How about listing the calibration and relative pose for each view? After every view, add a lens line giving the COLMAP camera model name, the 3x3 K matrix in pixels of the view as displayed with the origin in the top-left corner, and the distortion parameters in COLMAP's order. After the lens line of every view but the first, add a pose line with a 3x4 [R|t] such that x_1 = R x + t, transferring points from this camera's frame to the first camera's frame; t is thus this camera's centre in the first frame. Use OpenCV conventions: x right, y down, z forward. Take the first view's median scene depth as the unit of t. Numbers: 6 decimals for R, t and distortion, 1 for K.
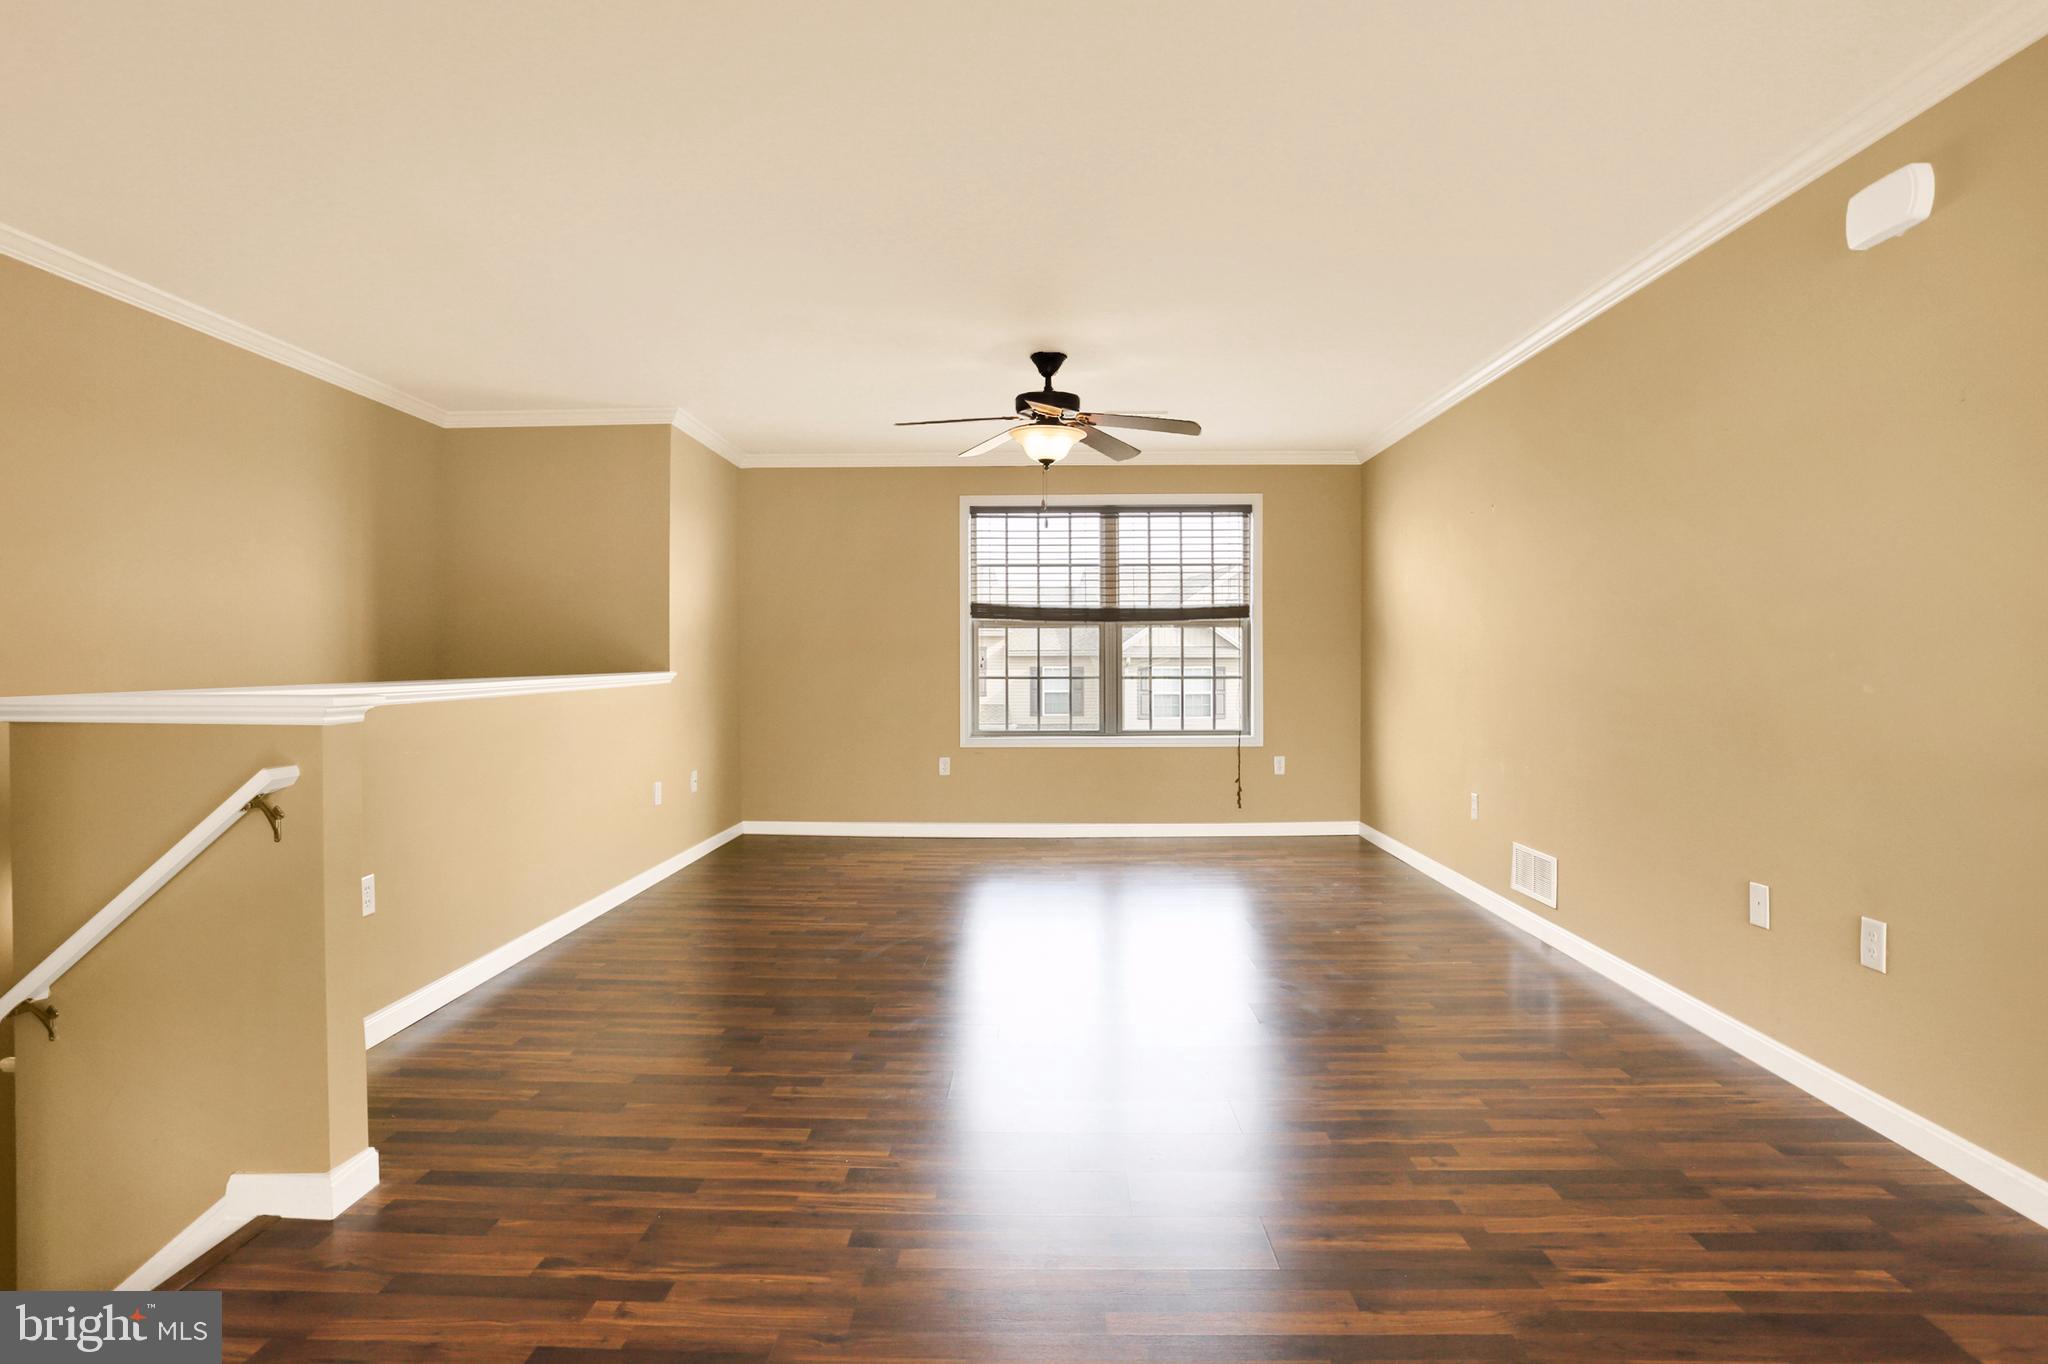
lens RADIAL K [[1123.0, 0, 991.8], [0, 1123.0, 679.1], [0, 0, 1]] dist [-0.003603, -0.000217]
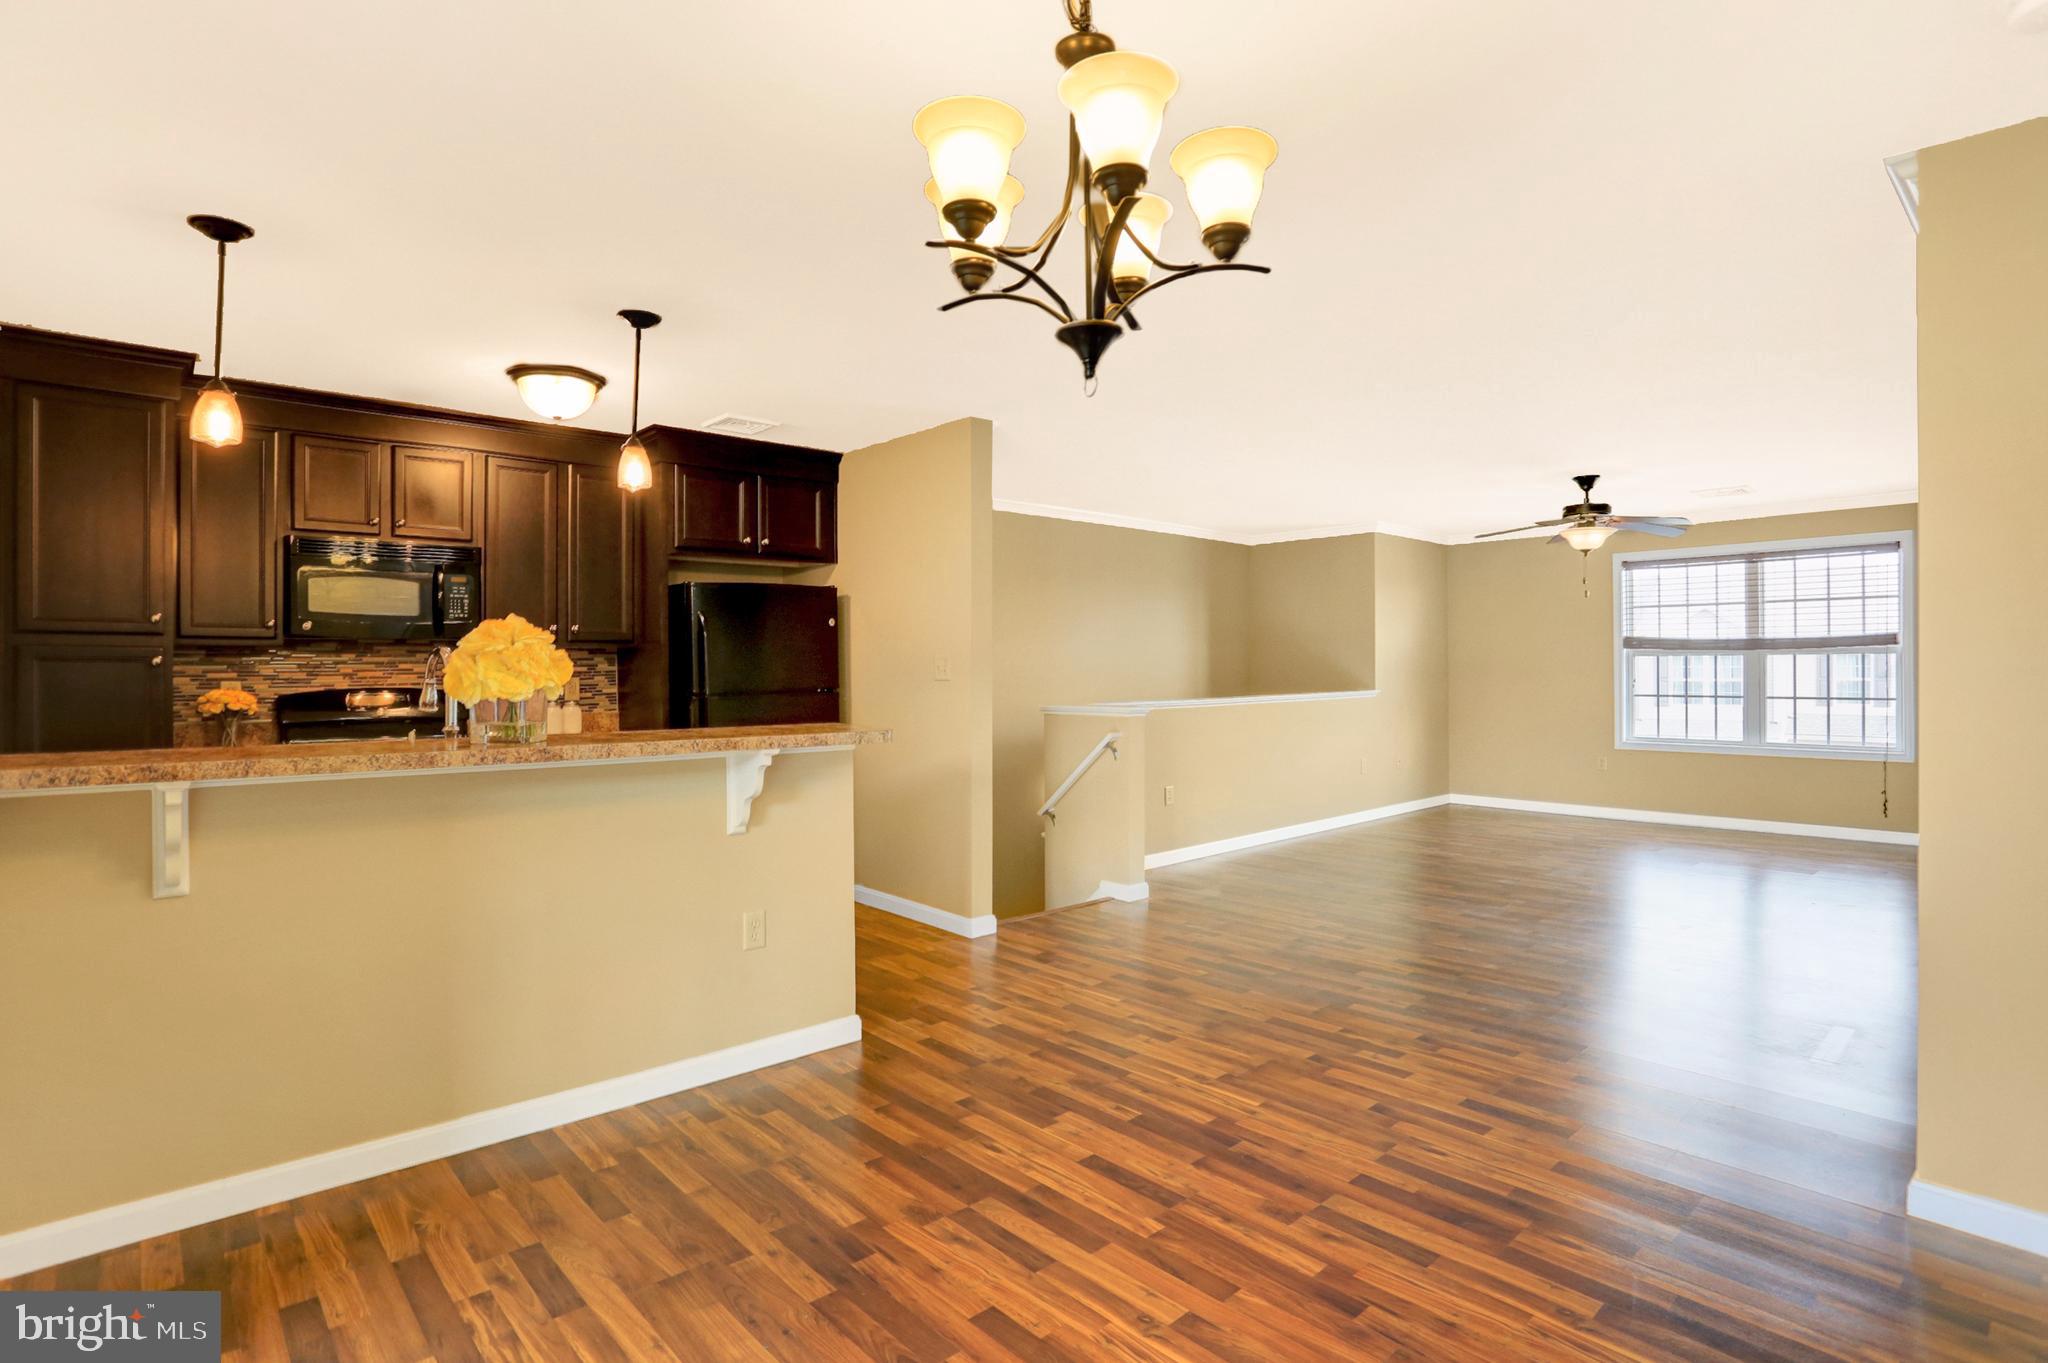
lens RADIAL K [[1028.6, 0, 1016.3], [0, 1028.6, 678.8], [0, 0, 1]] dist [-0.079077, 0.035524]
pose [[0.705396, 0.005231, -0.708794, 0.303552], [-0.006648, 0.999978, 0.000763, -0.016763], [0.708782, 0.004174, 0.705415, -0.293478]]
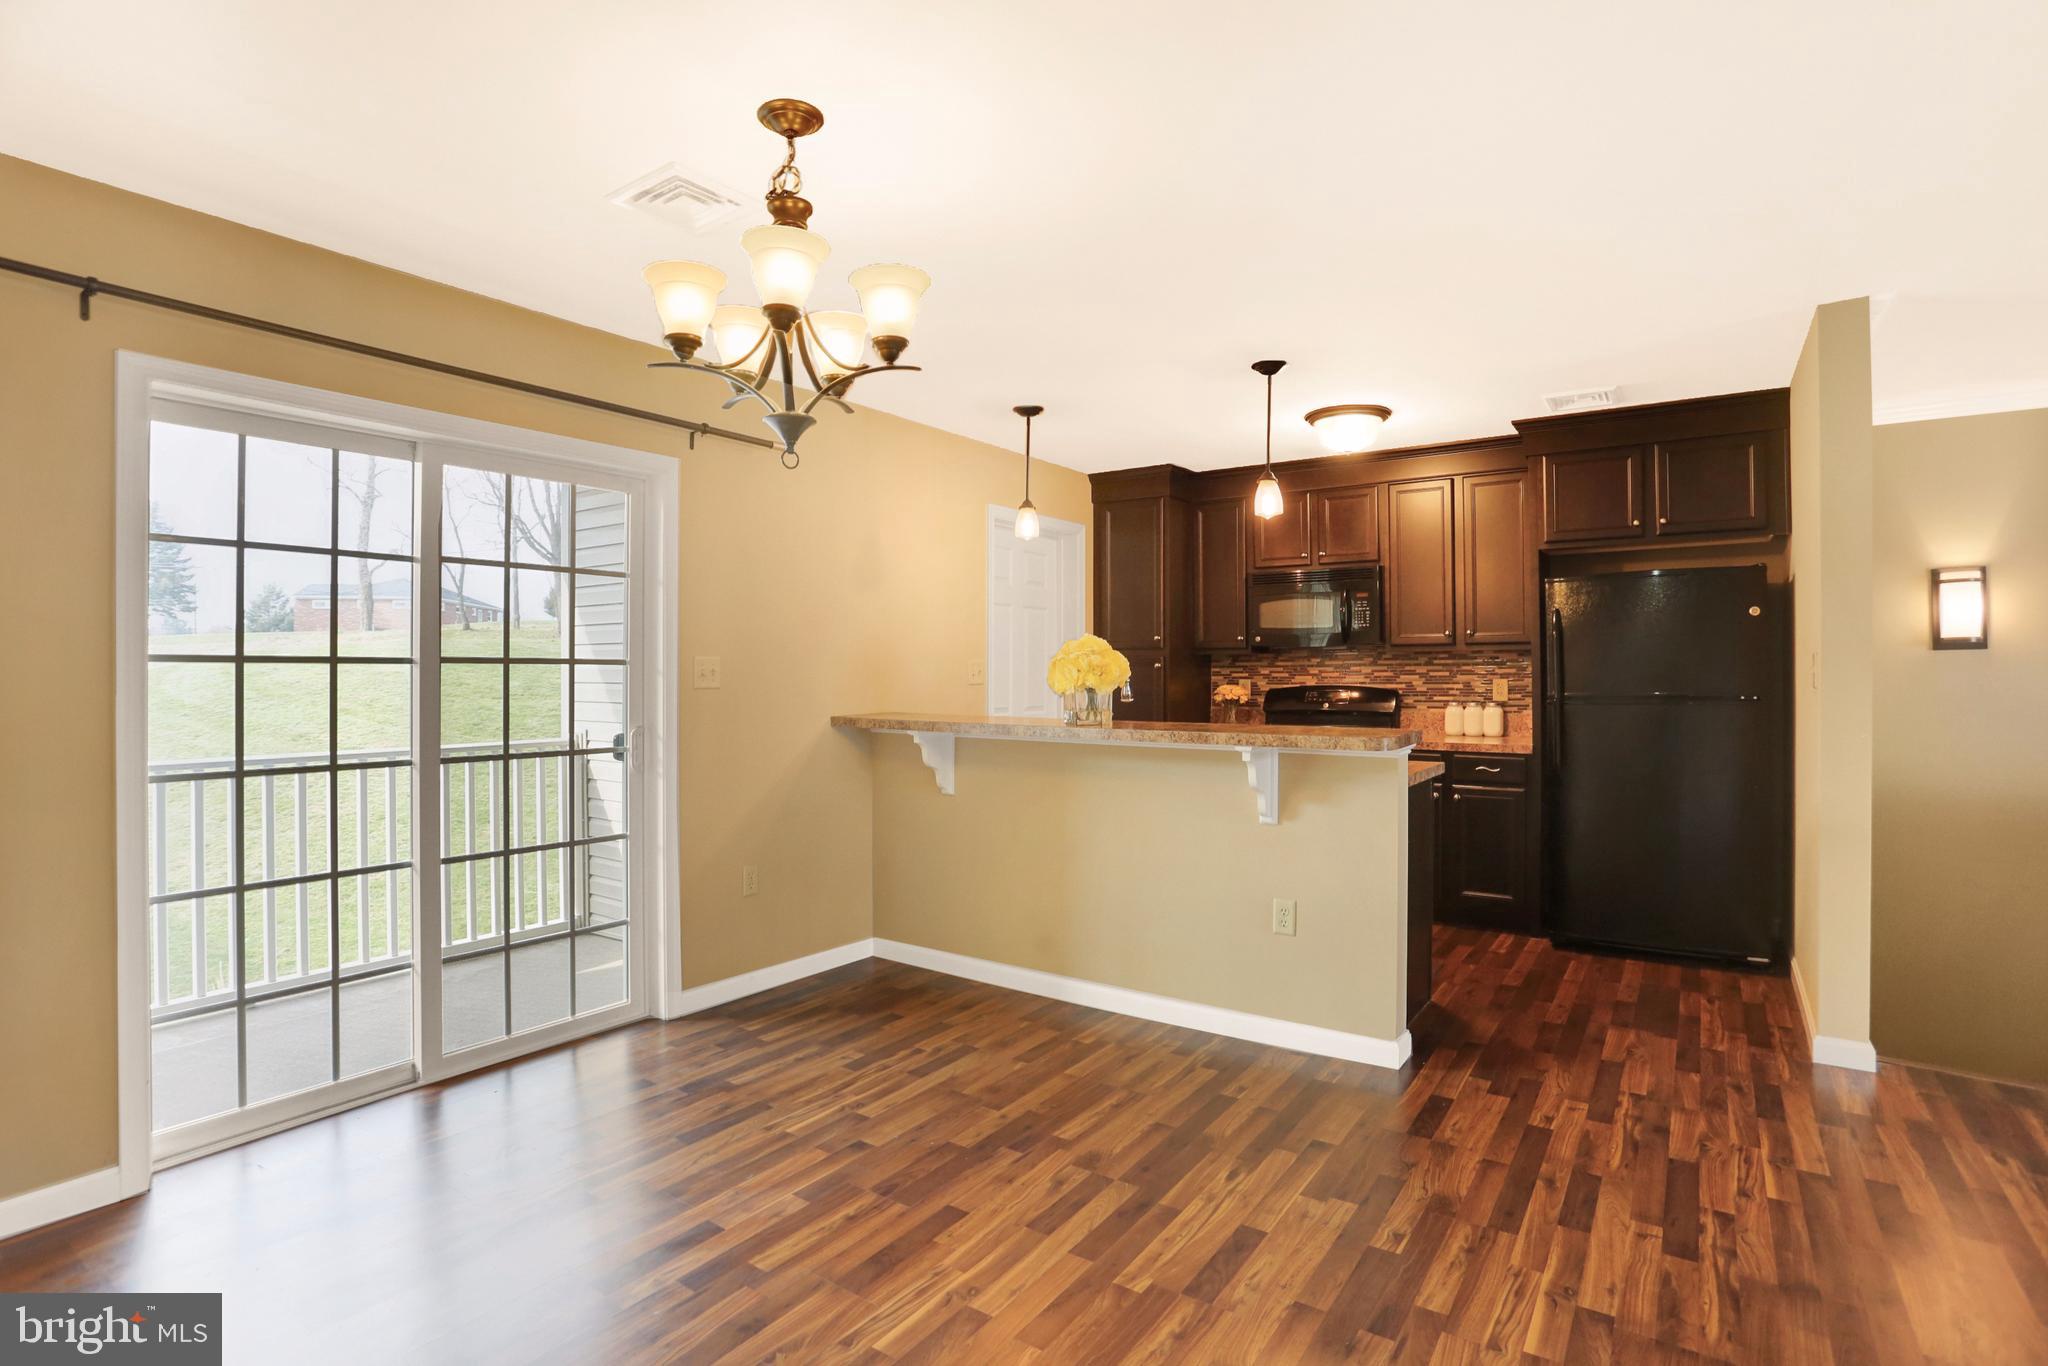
lens RADIAL K [[1000.2, 0, 1022.4], [0, 1000.2, 674.1], [0, 0, 1]] dist [-0.075776, 0.031123]
pose [[-0.535891, 0.001800, -0.844285, 0.364452], [-0.010504, 0.999906, 0.008798, -0.021395], [0.844222, 0.013583, -0.535822, 0.090017]]
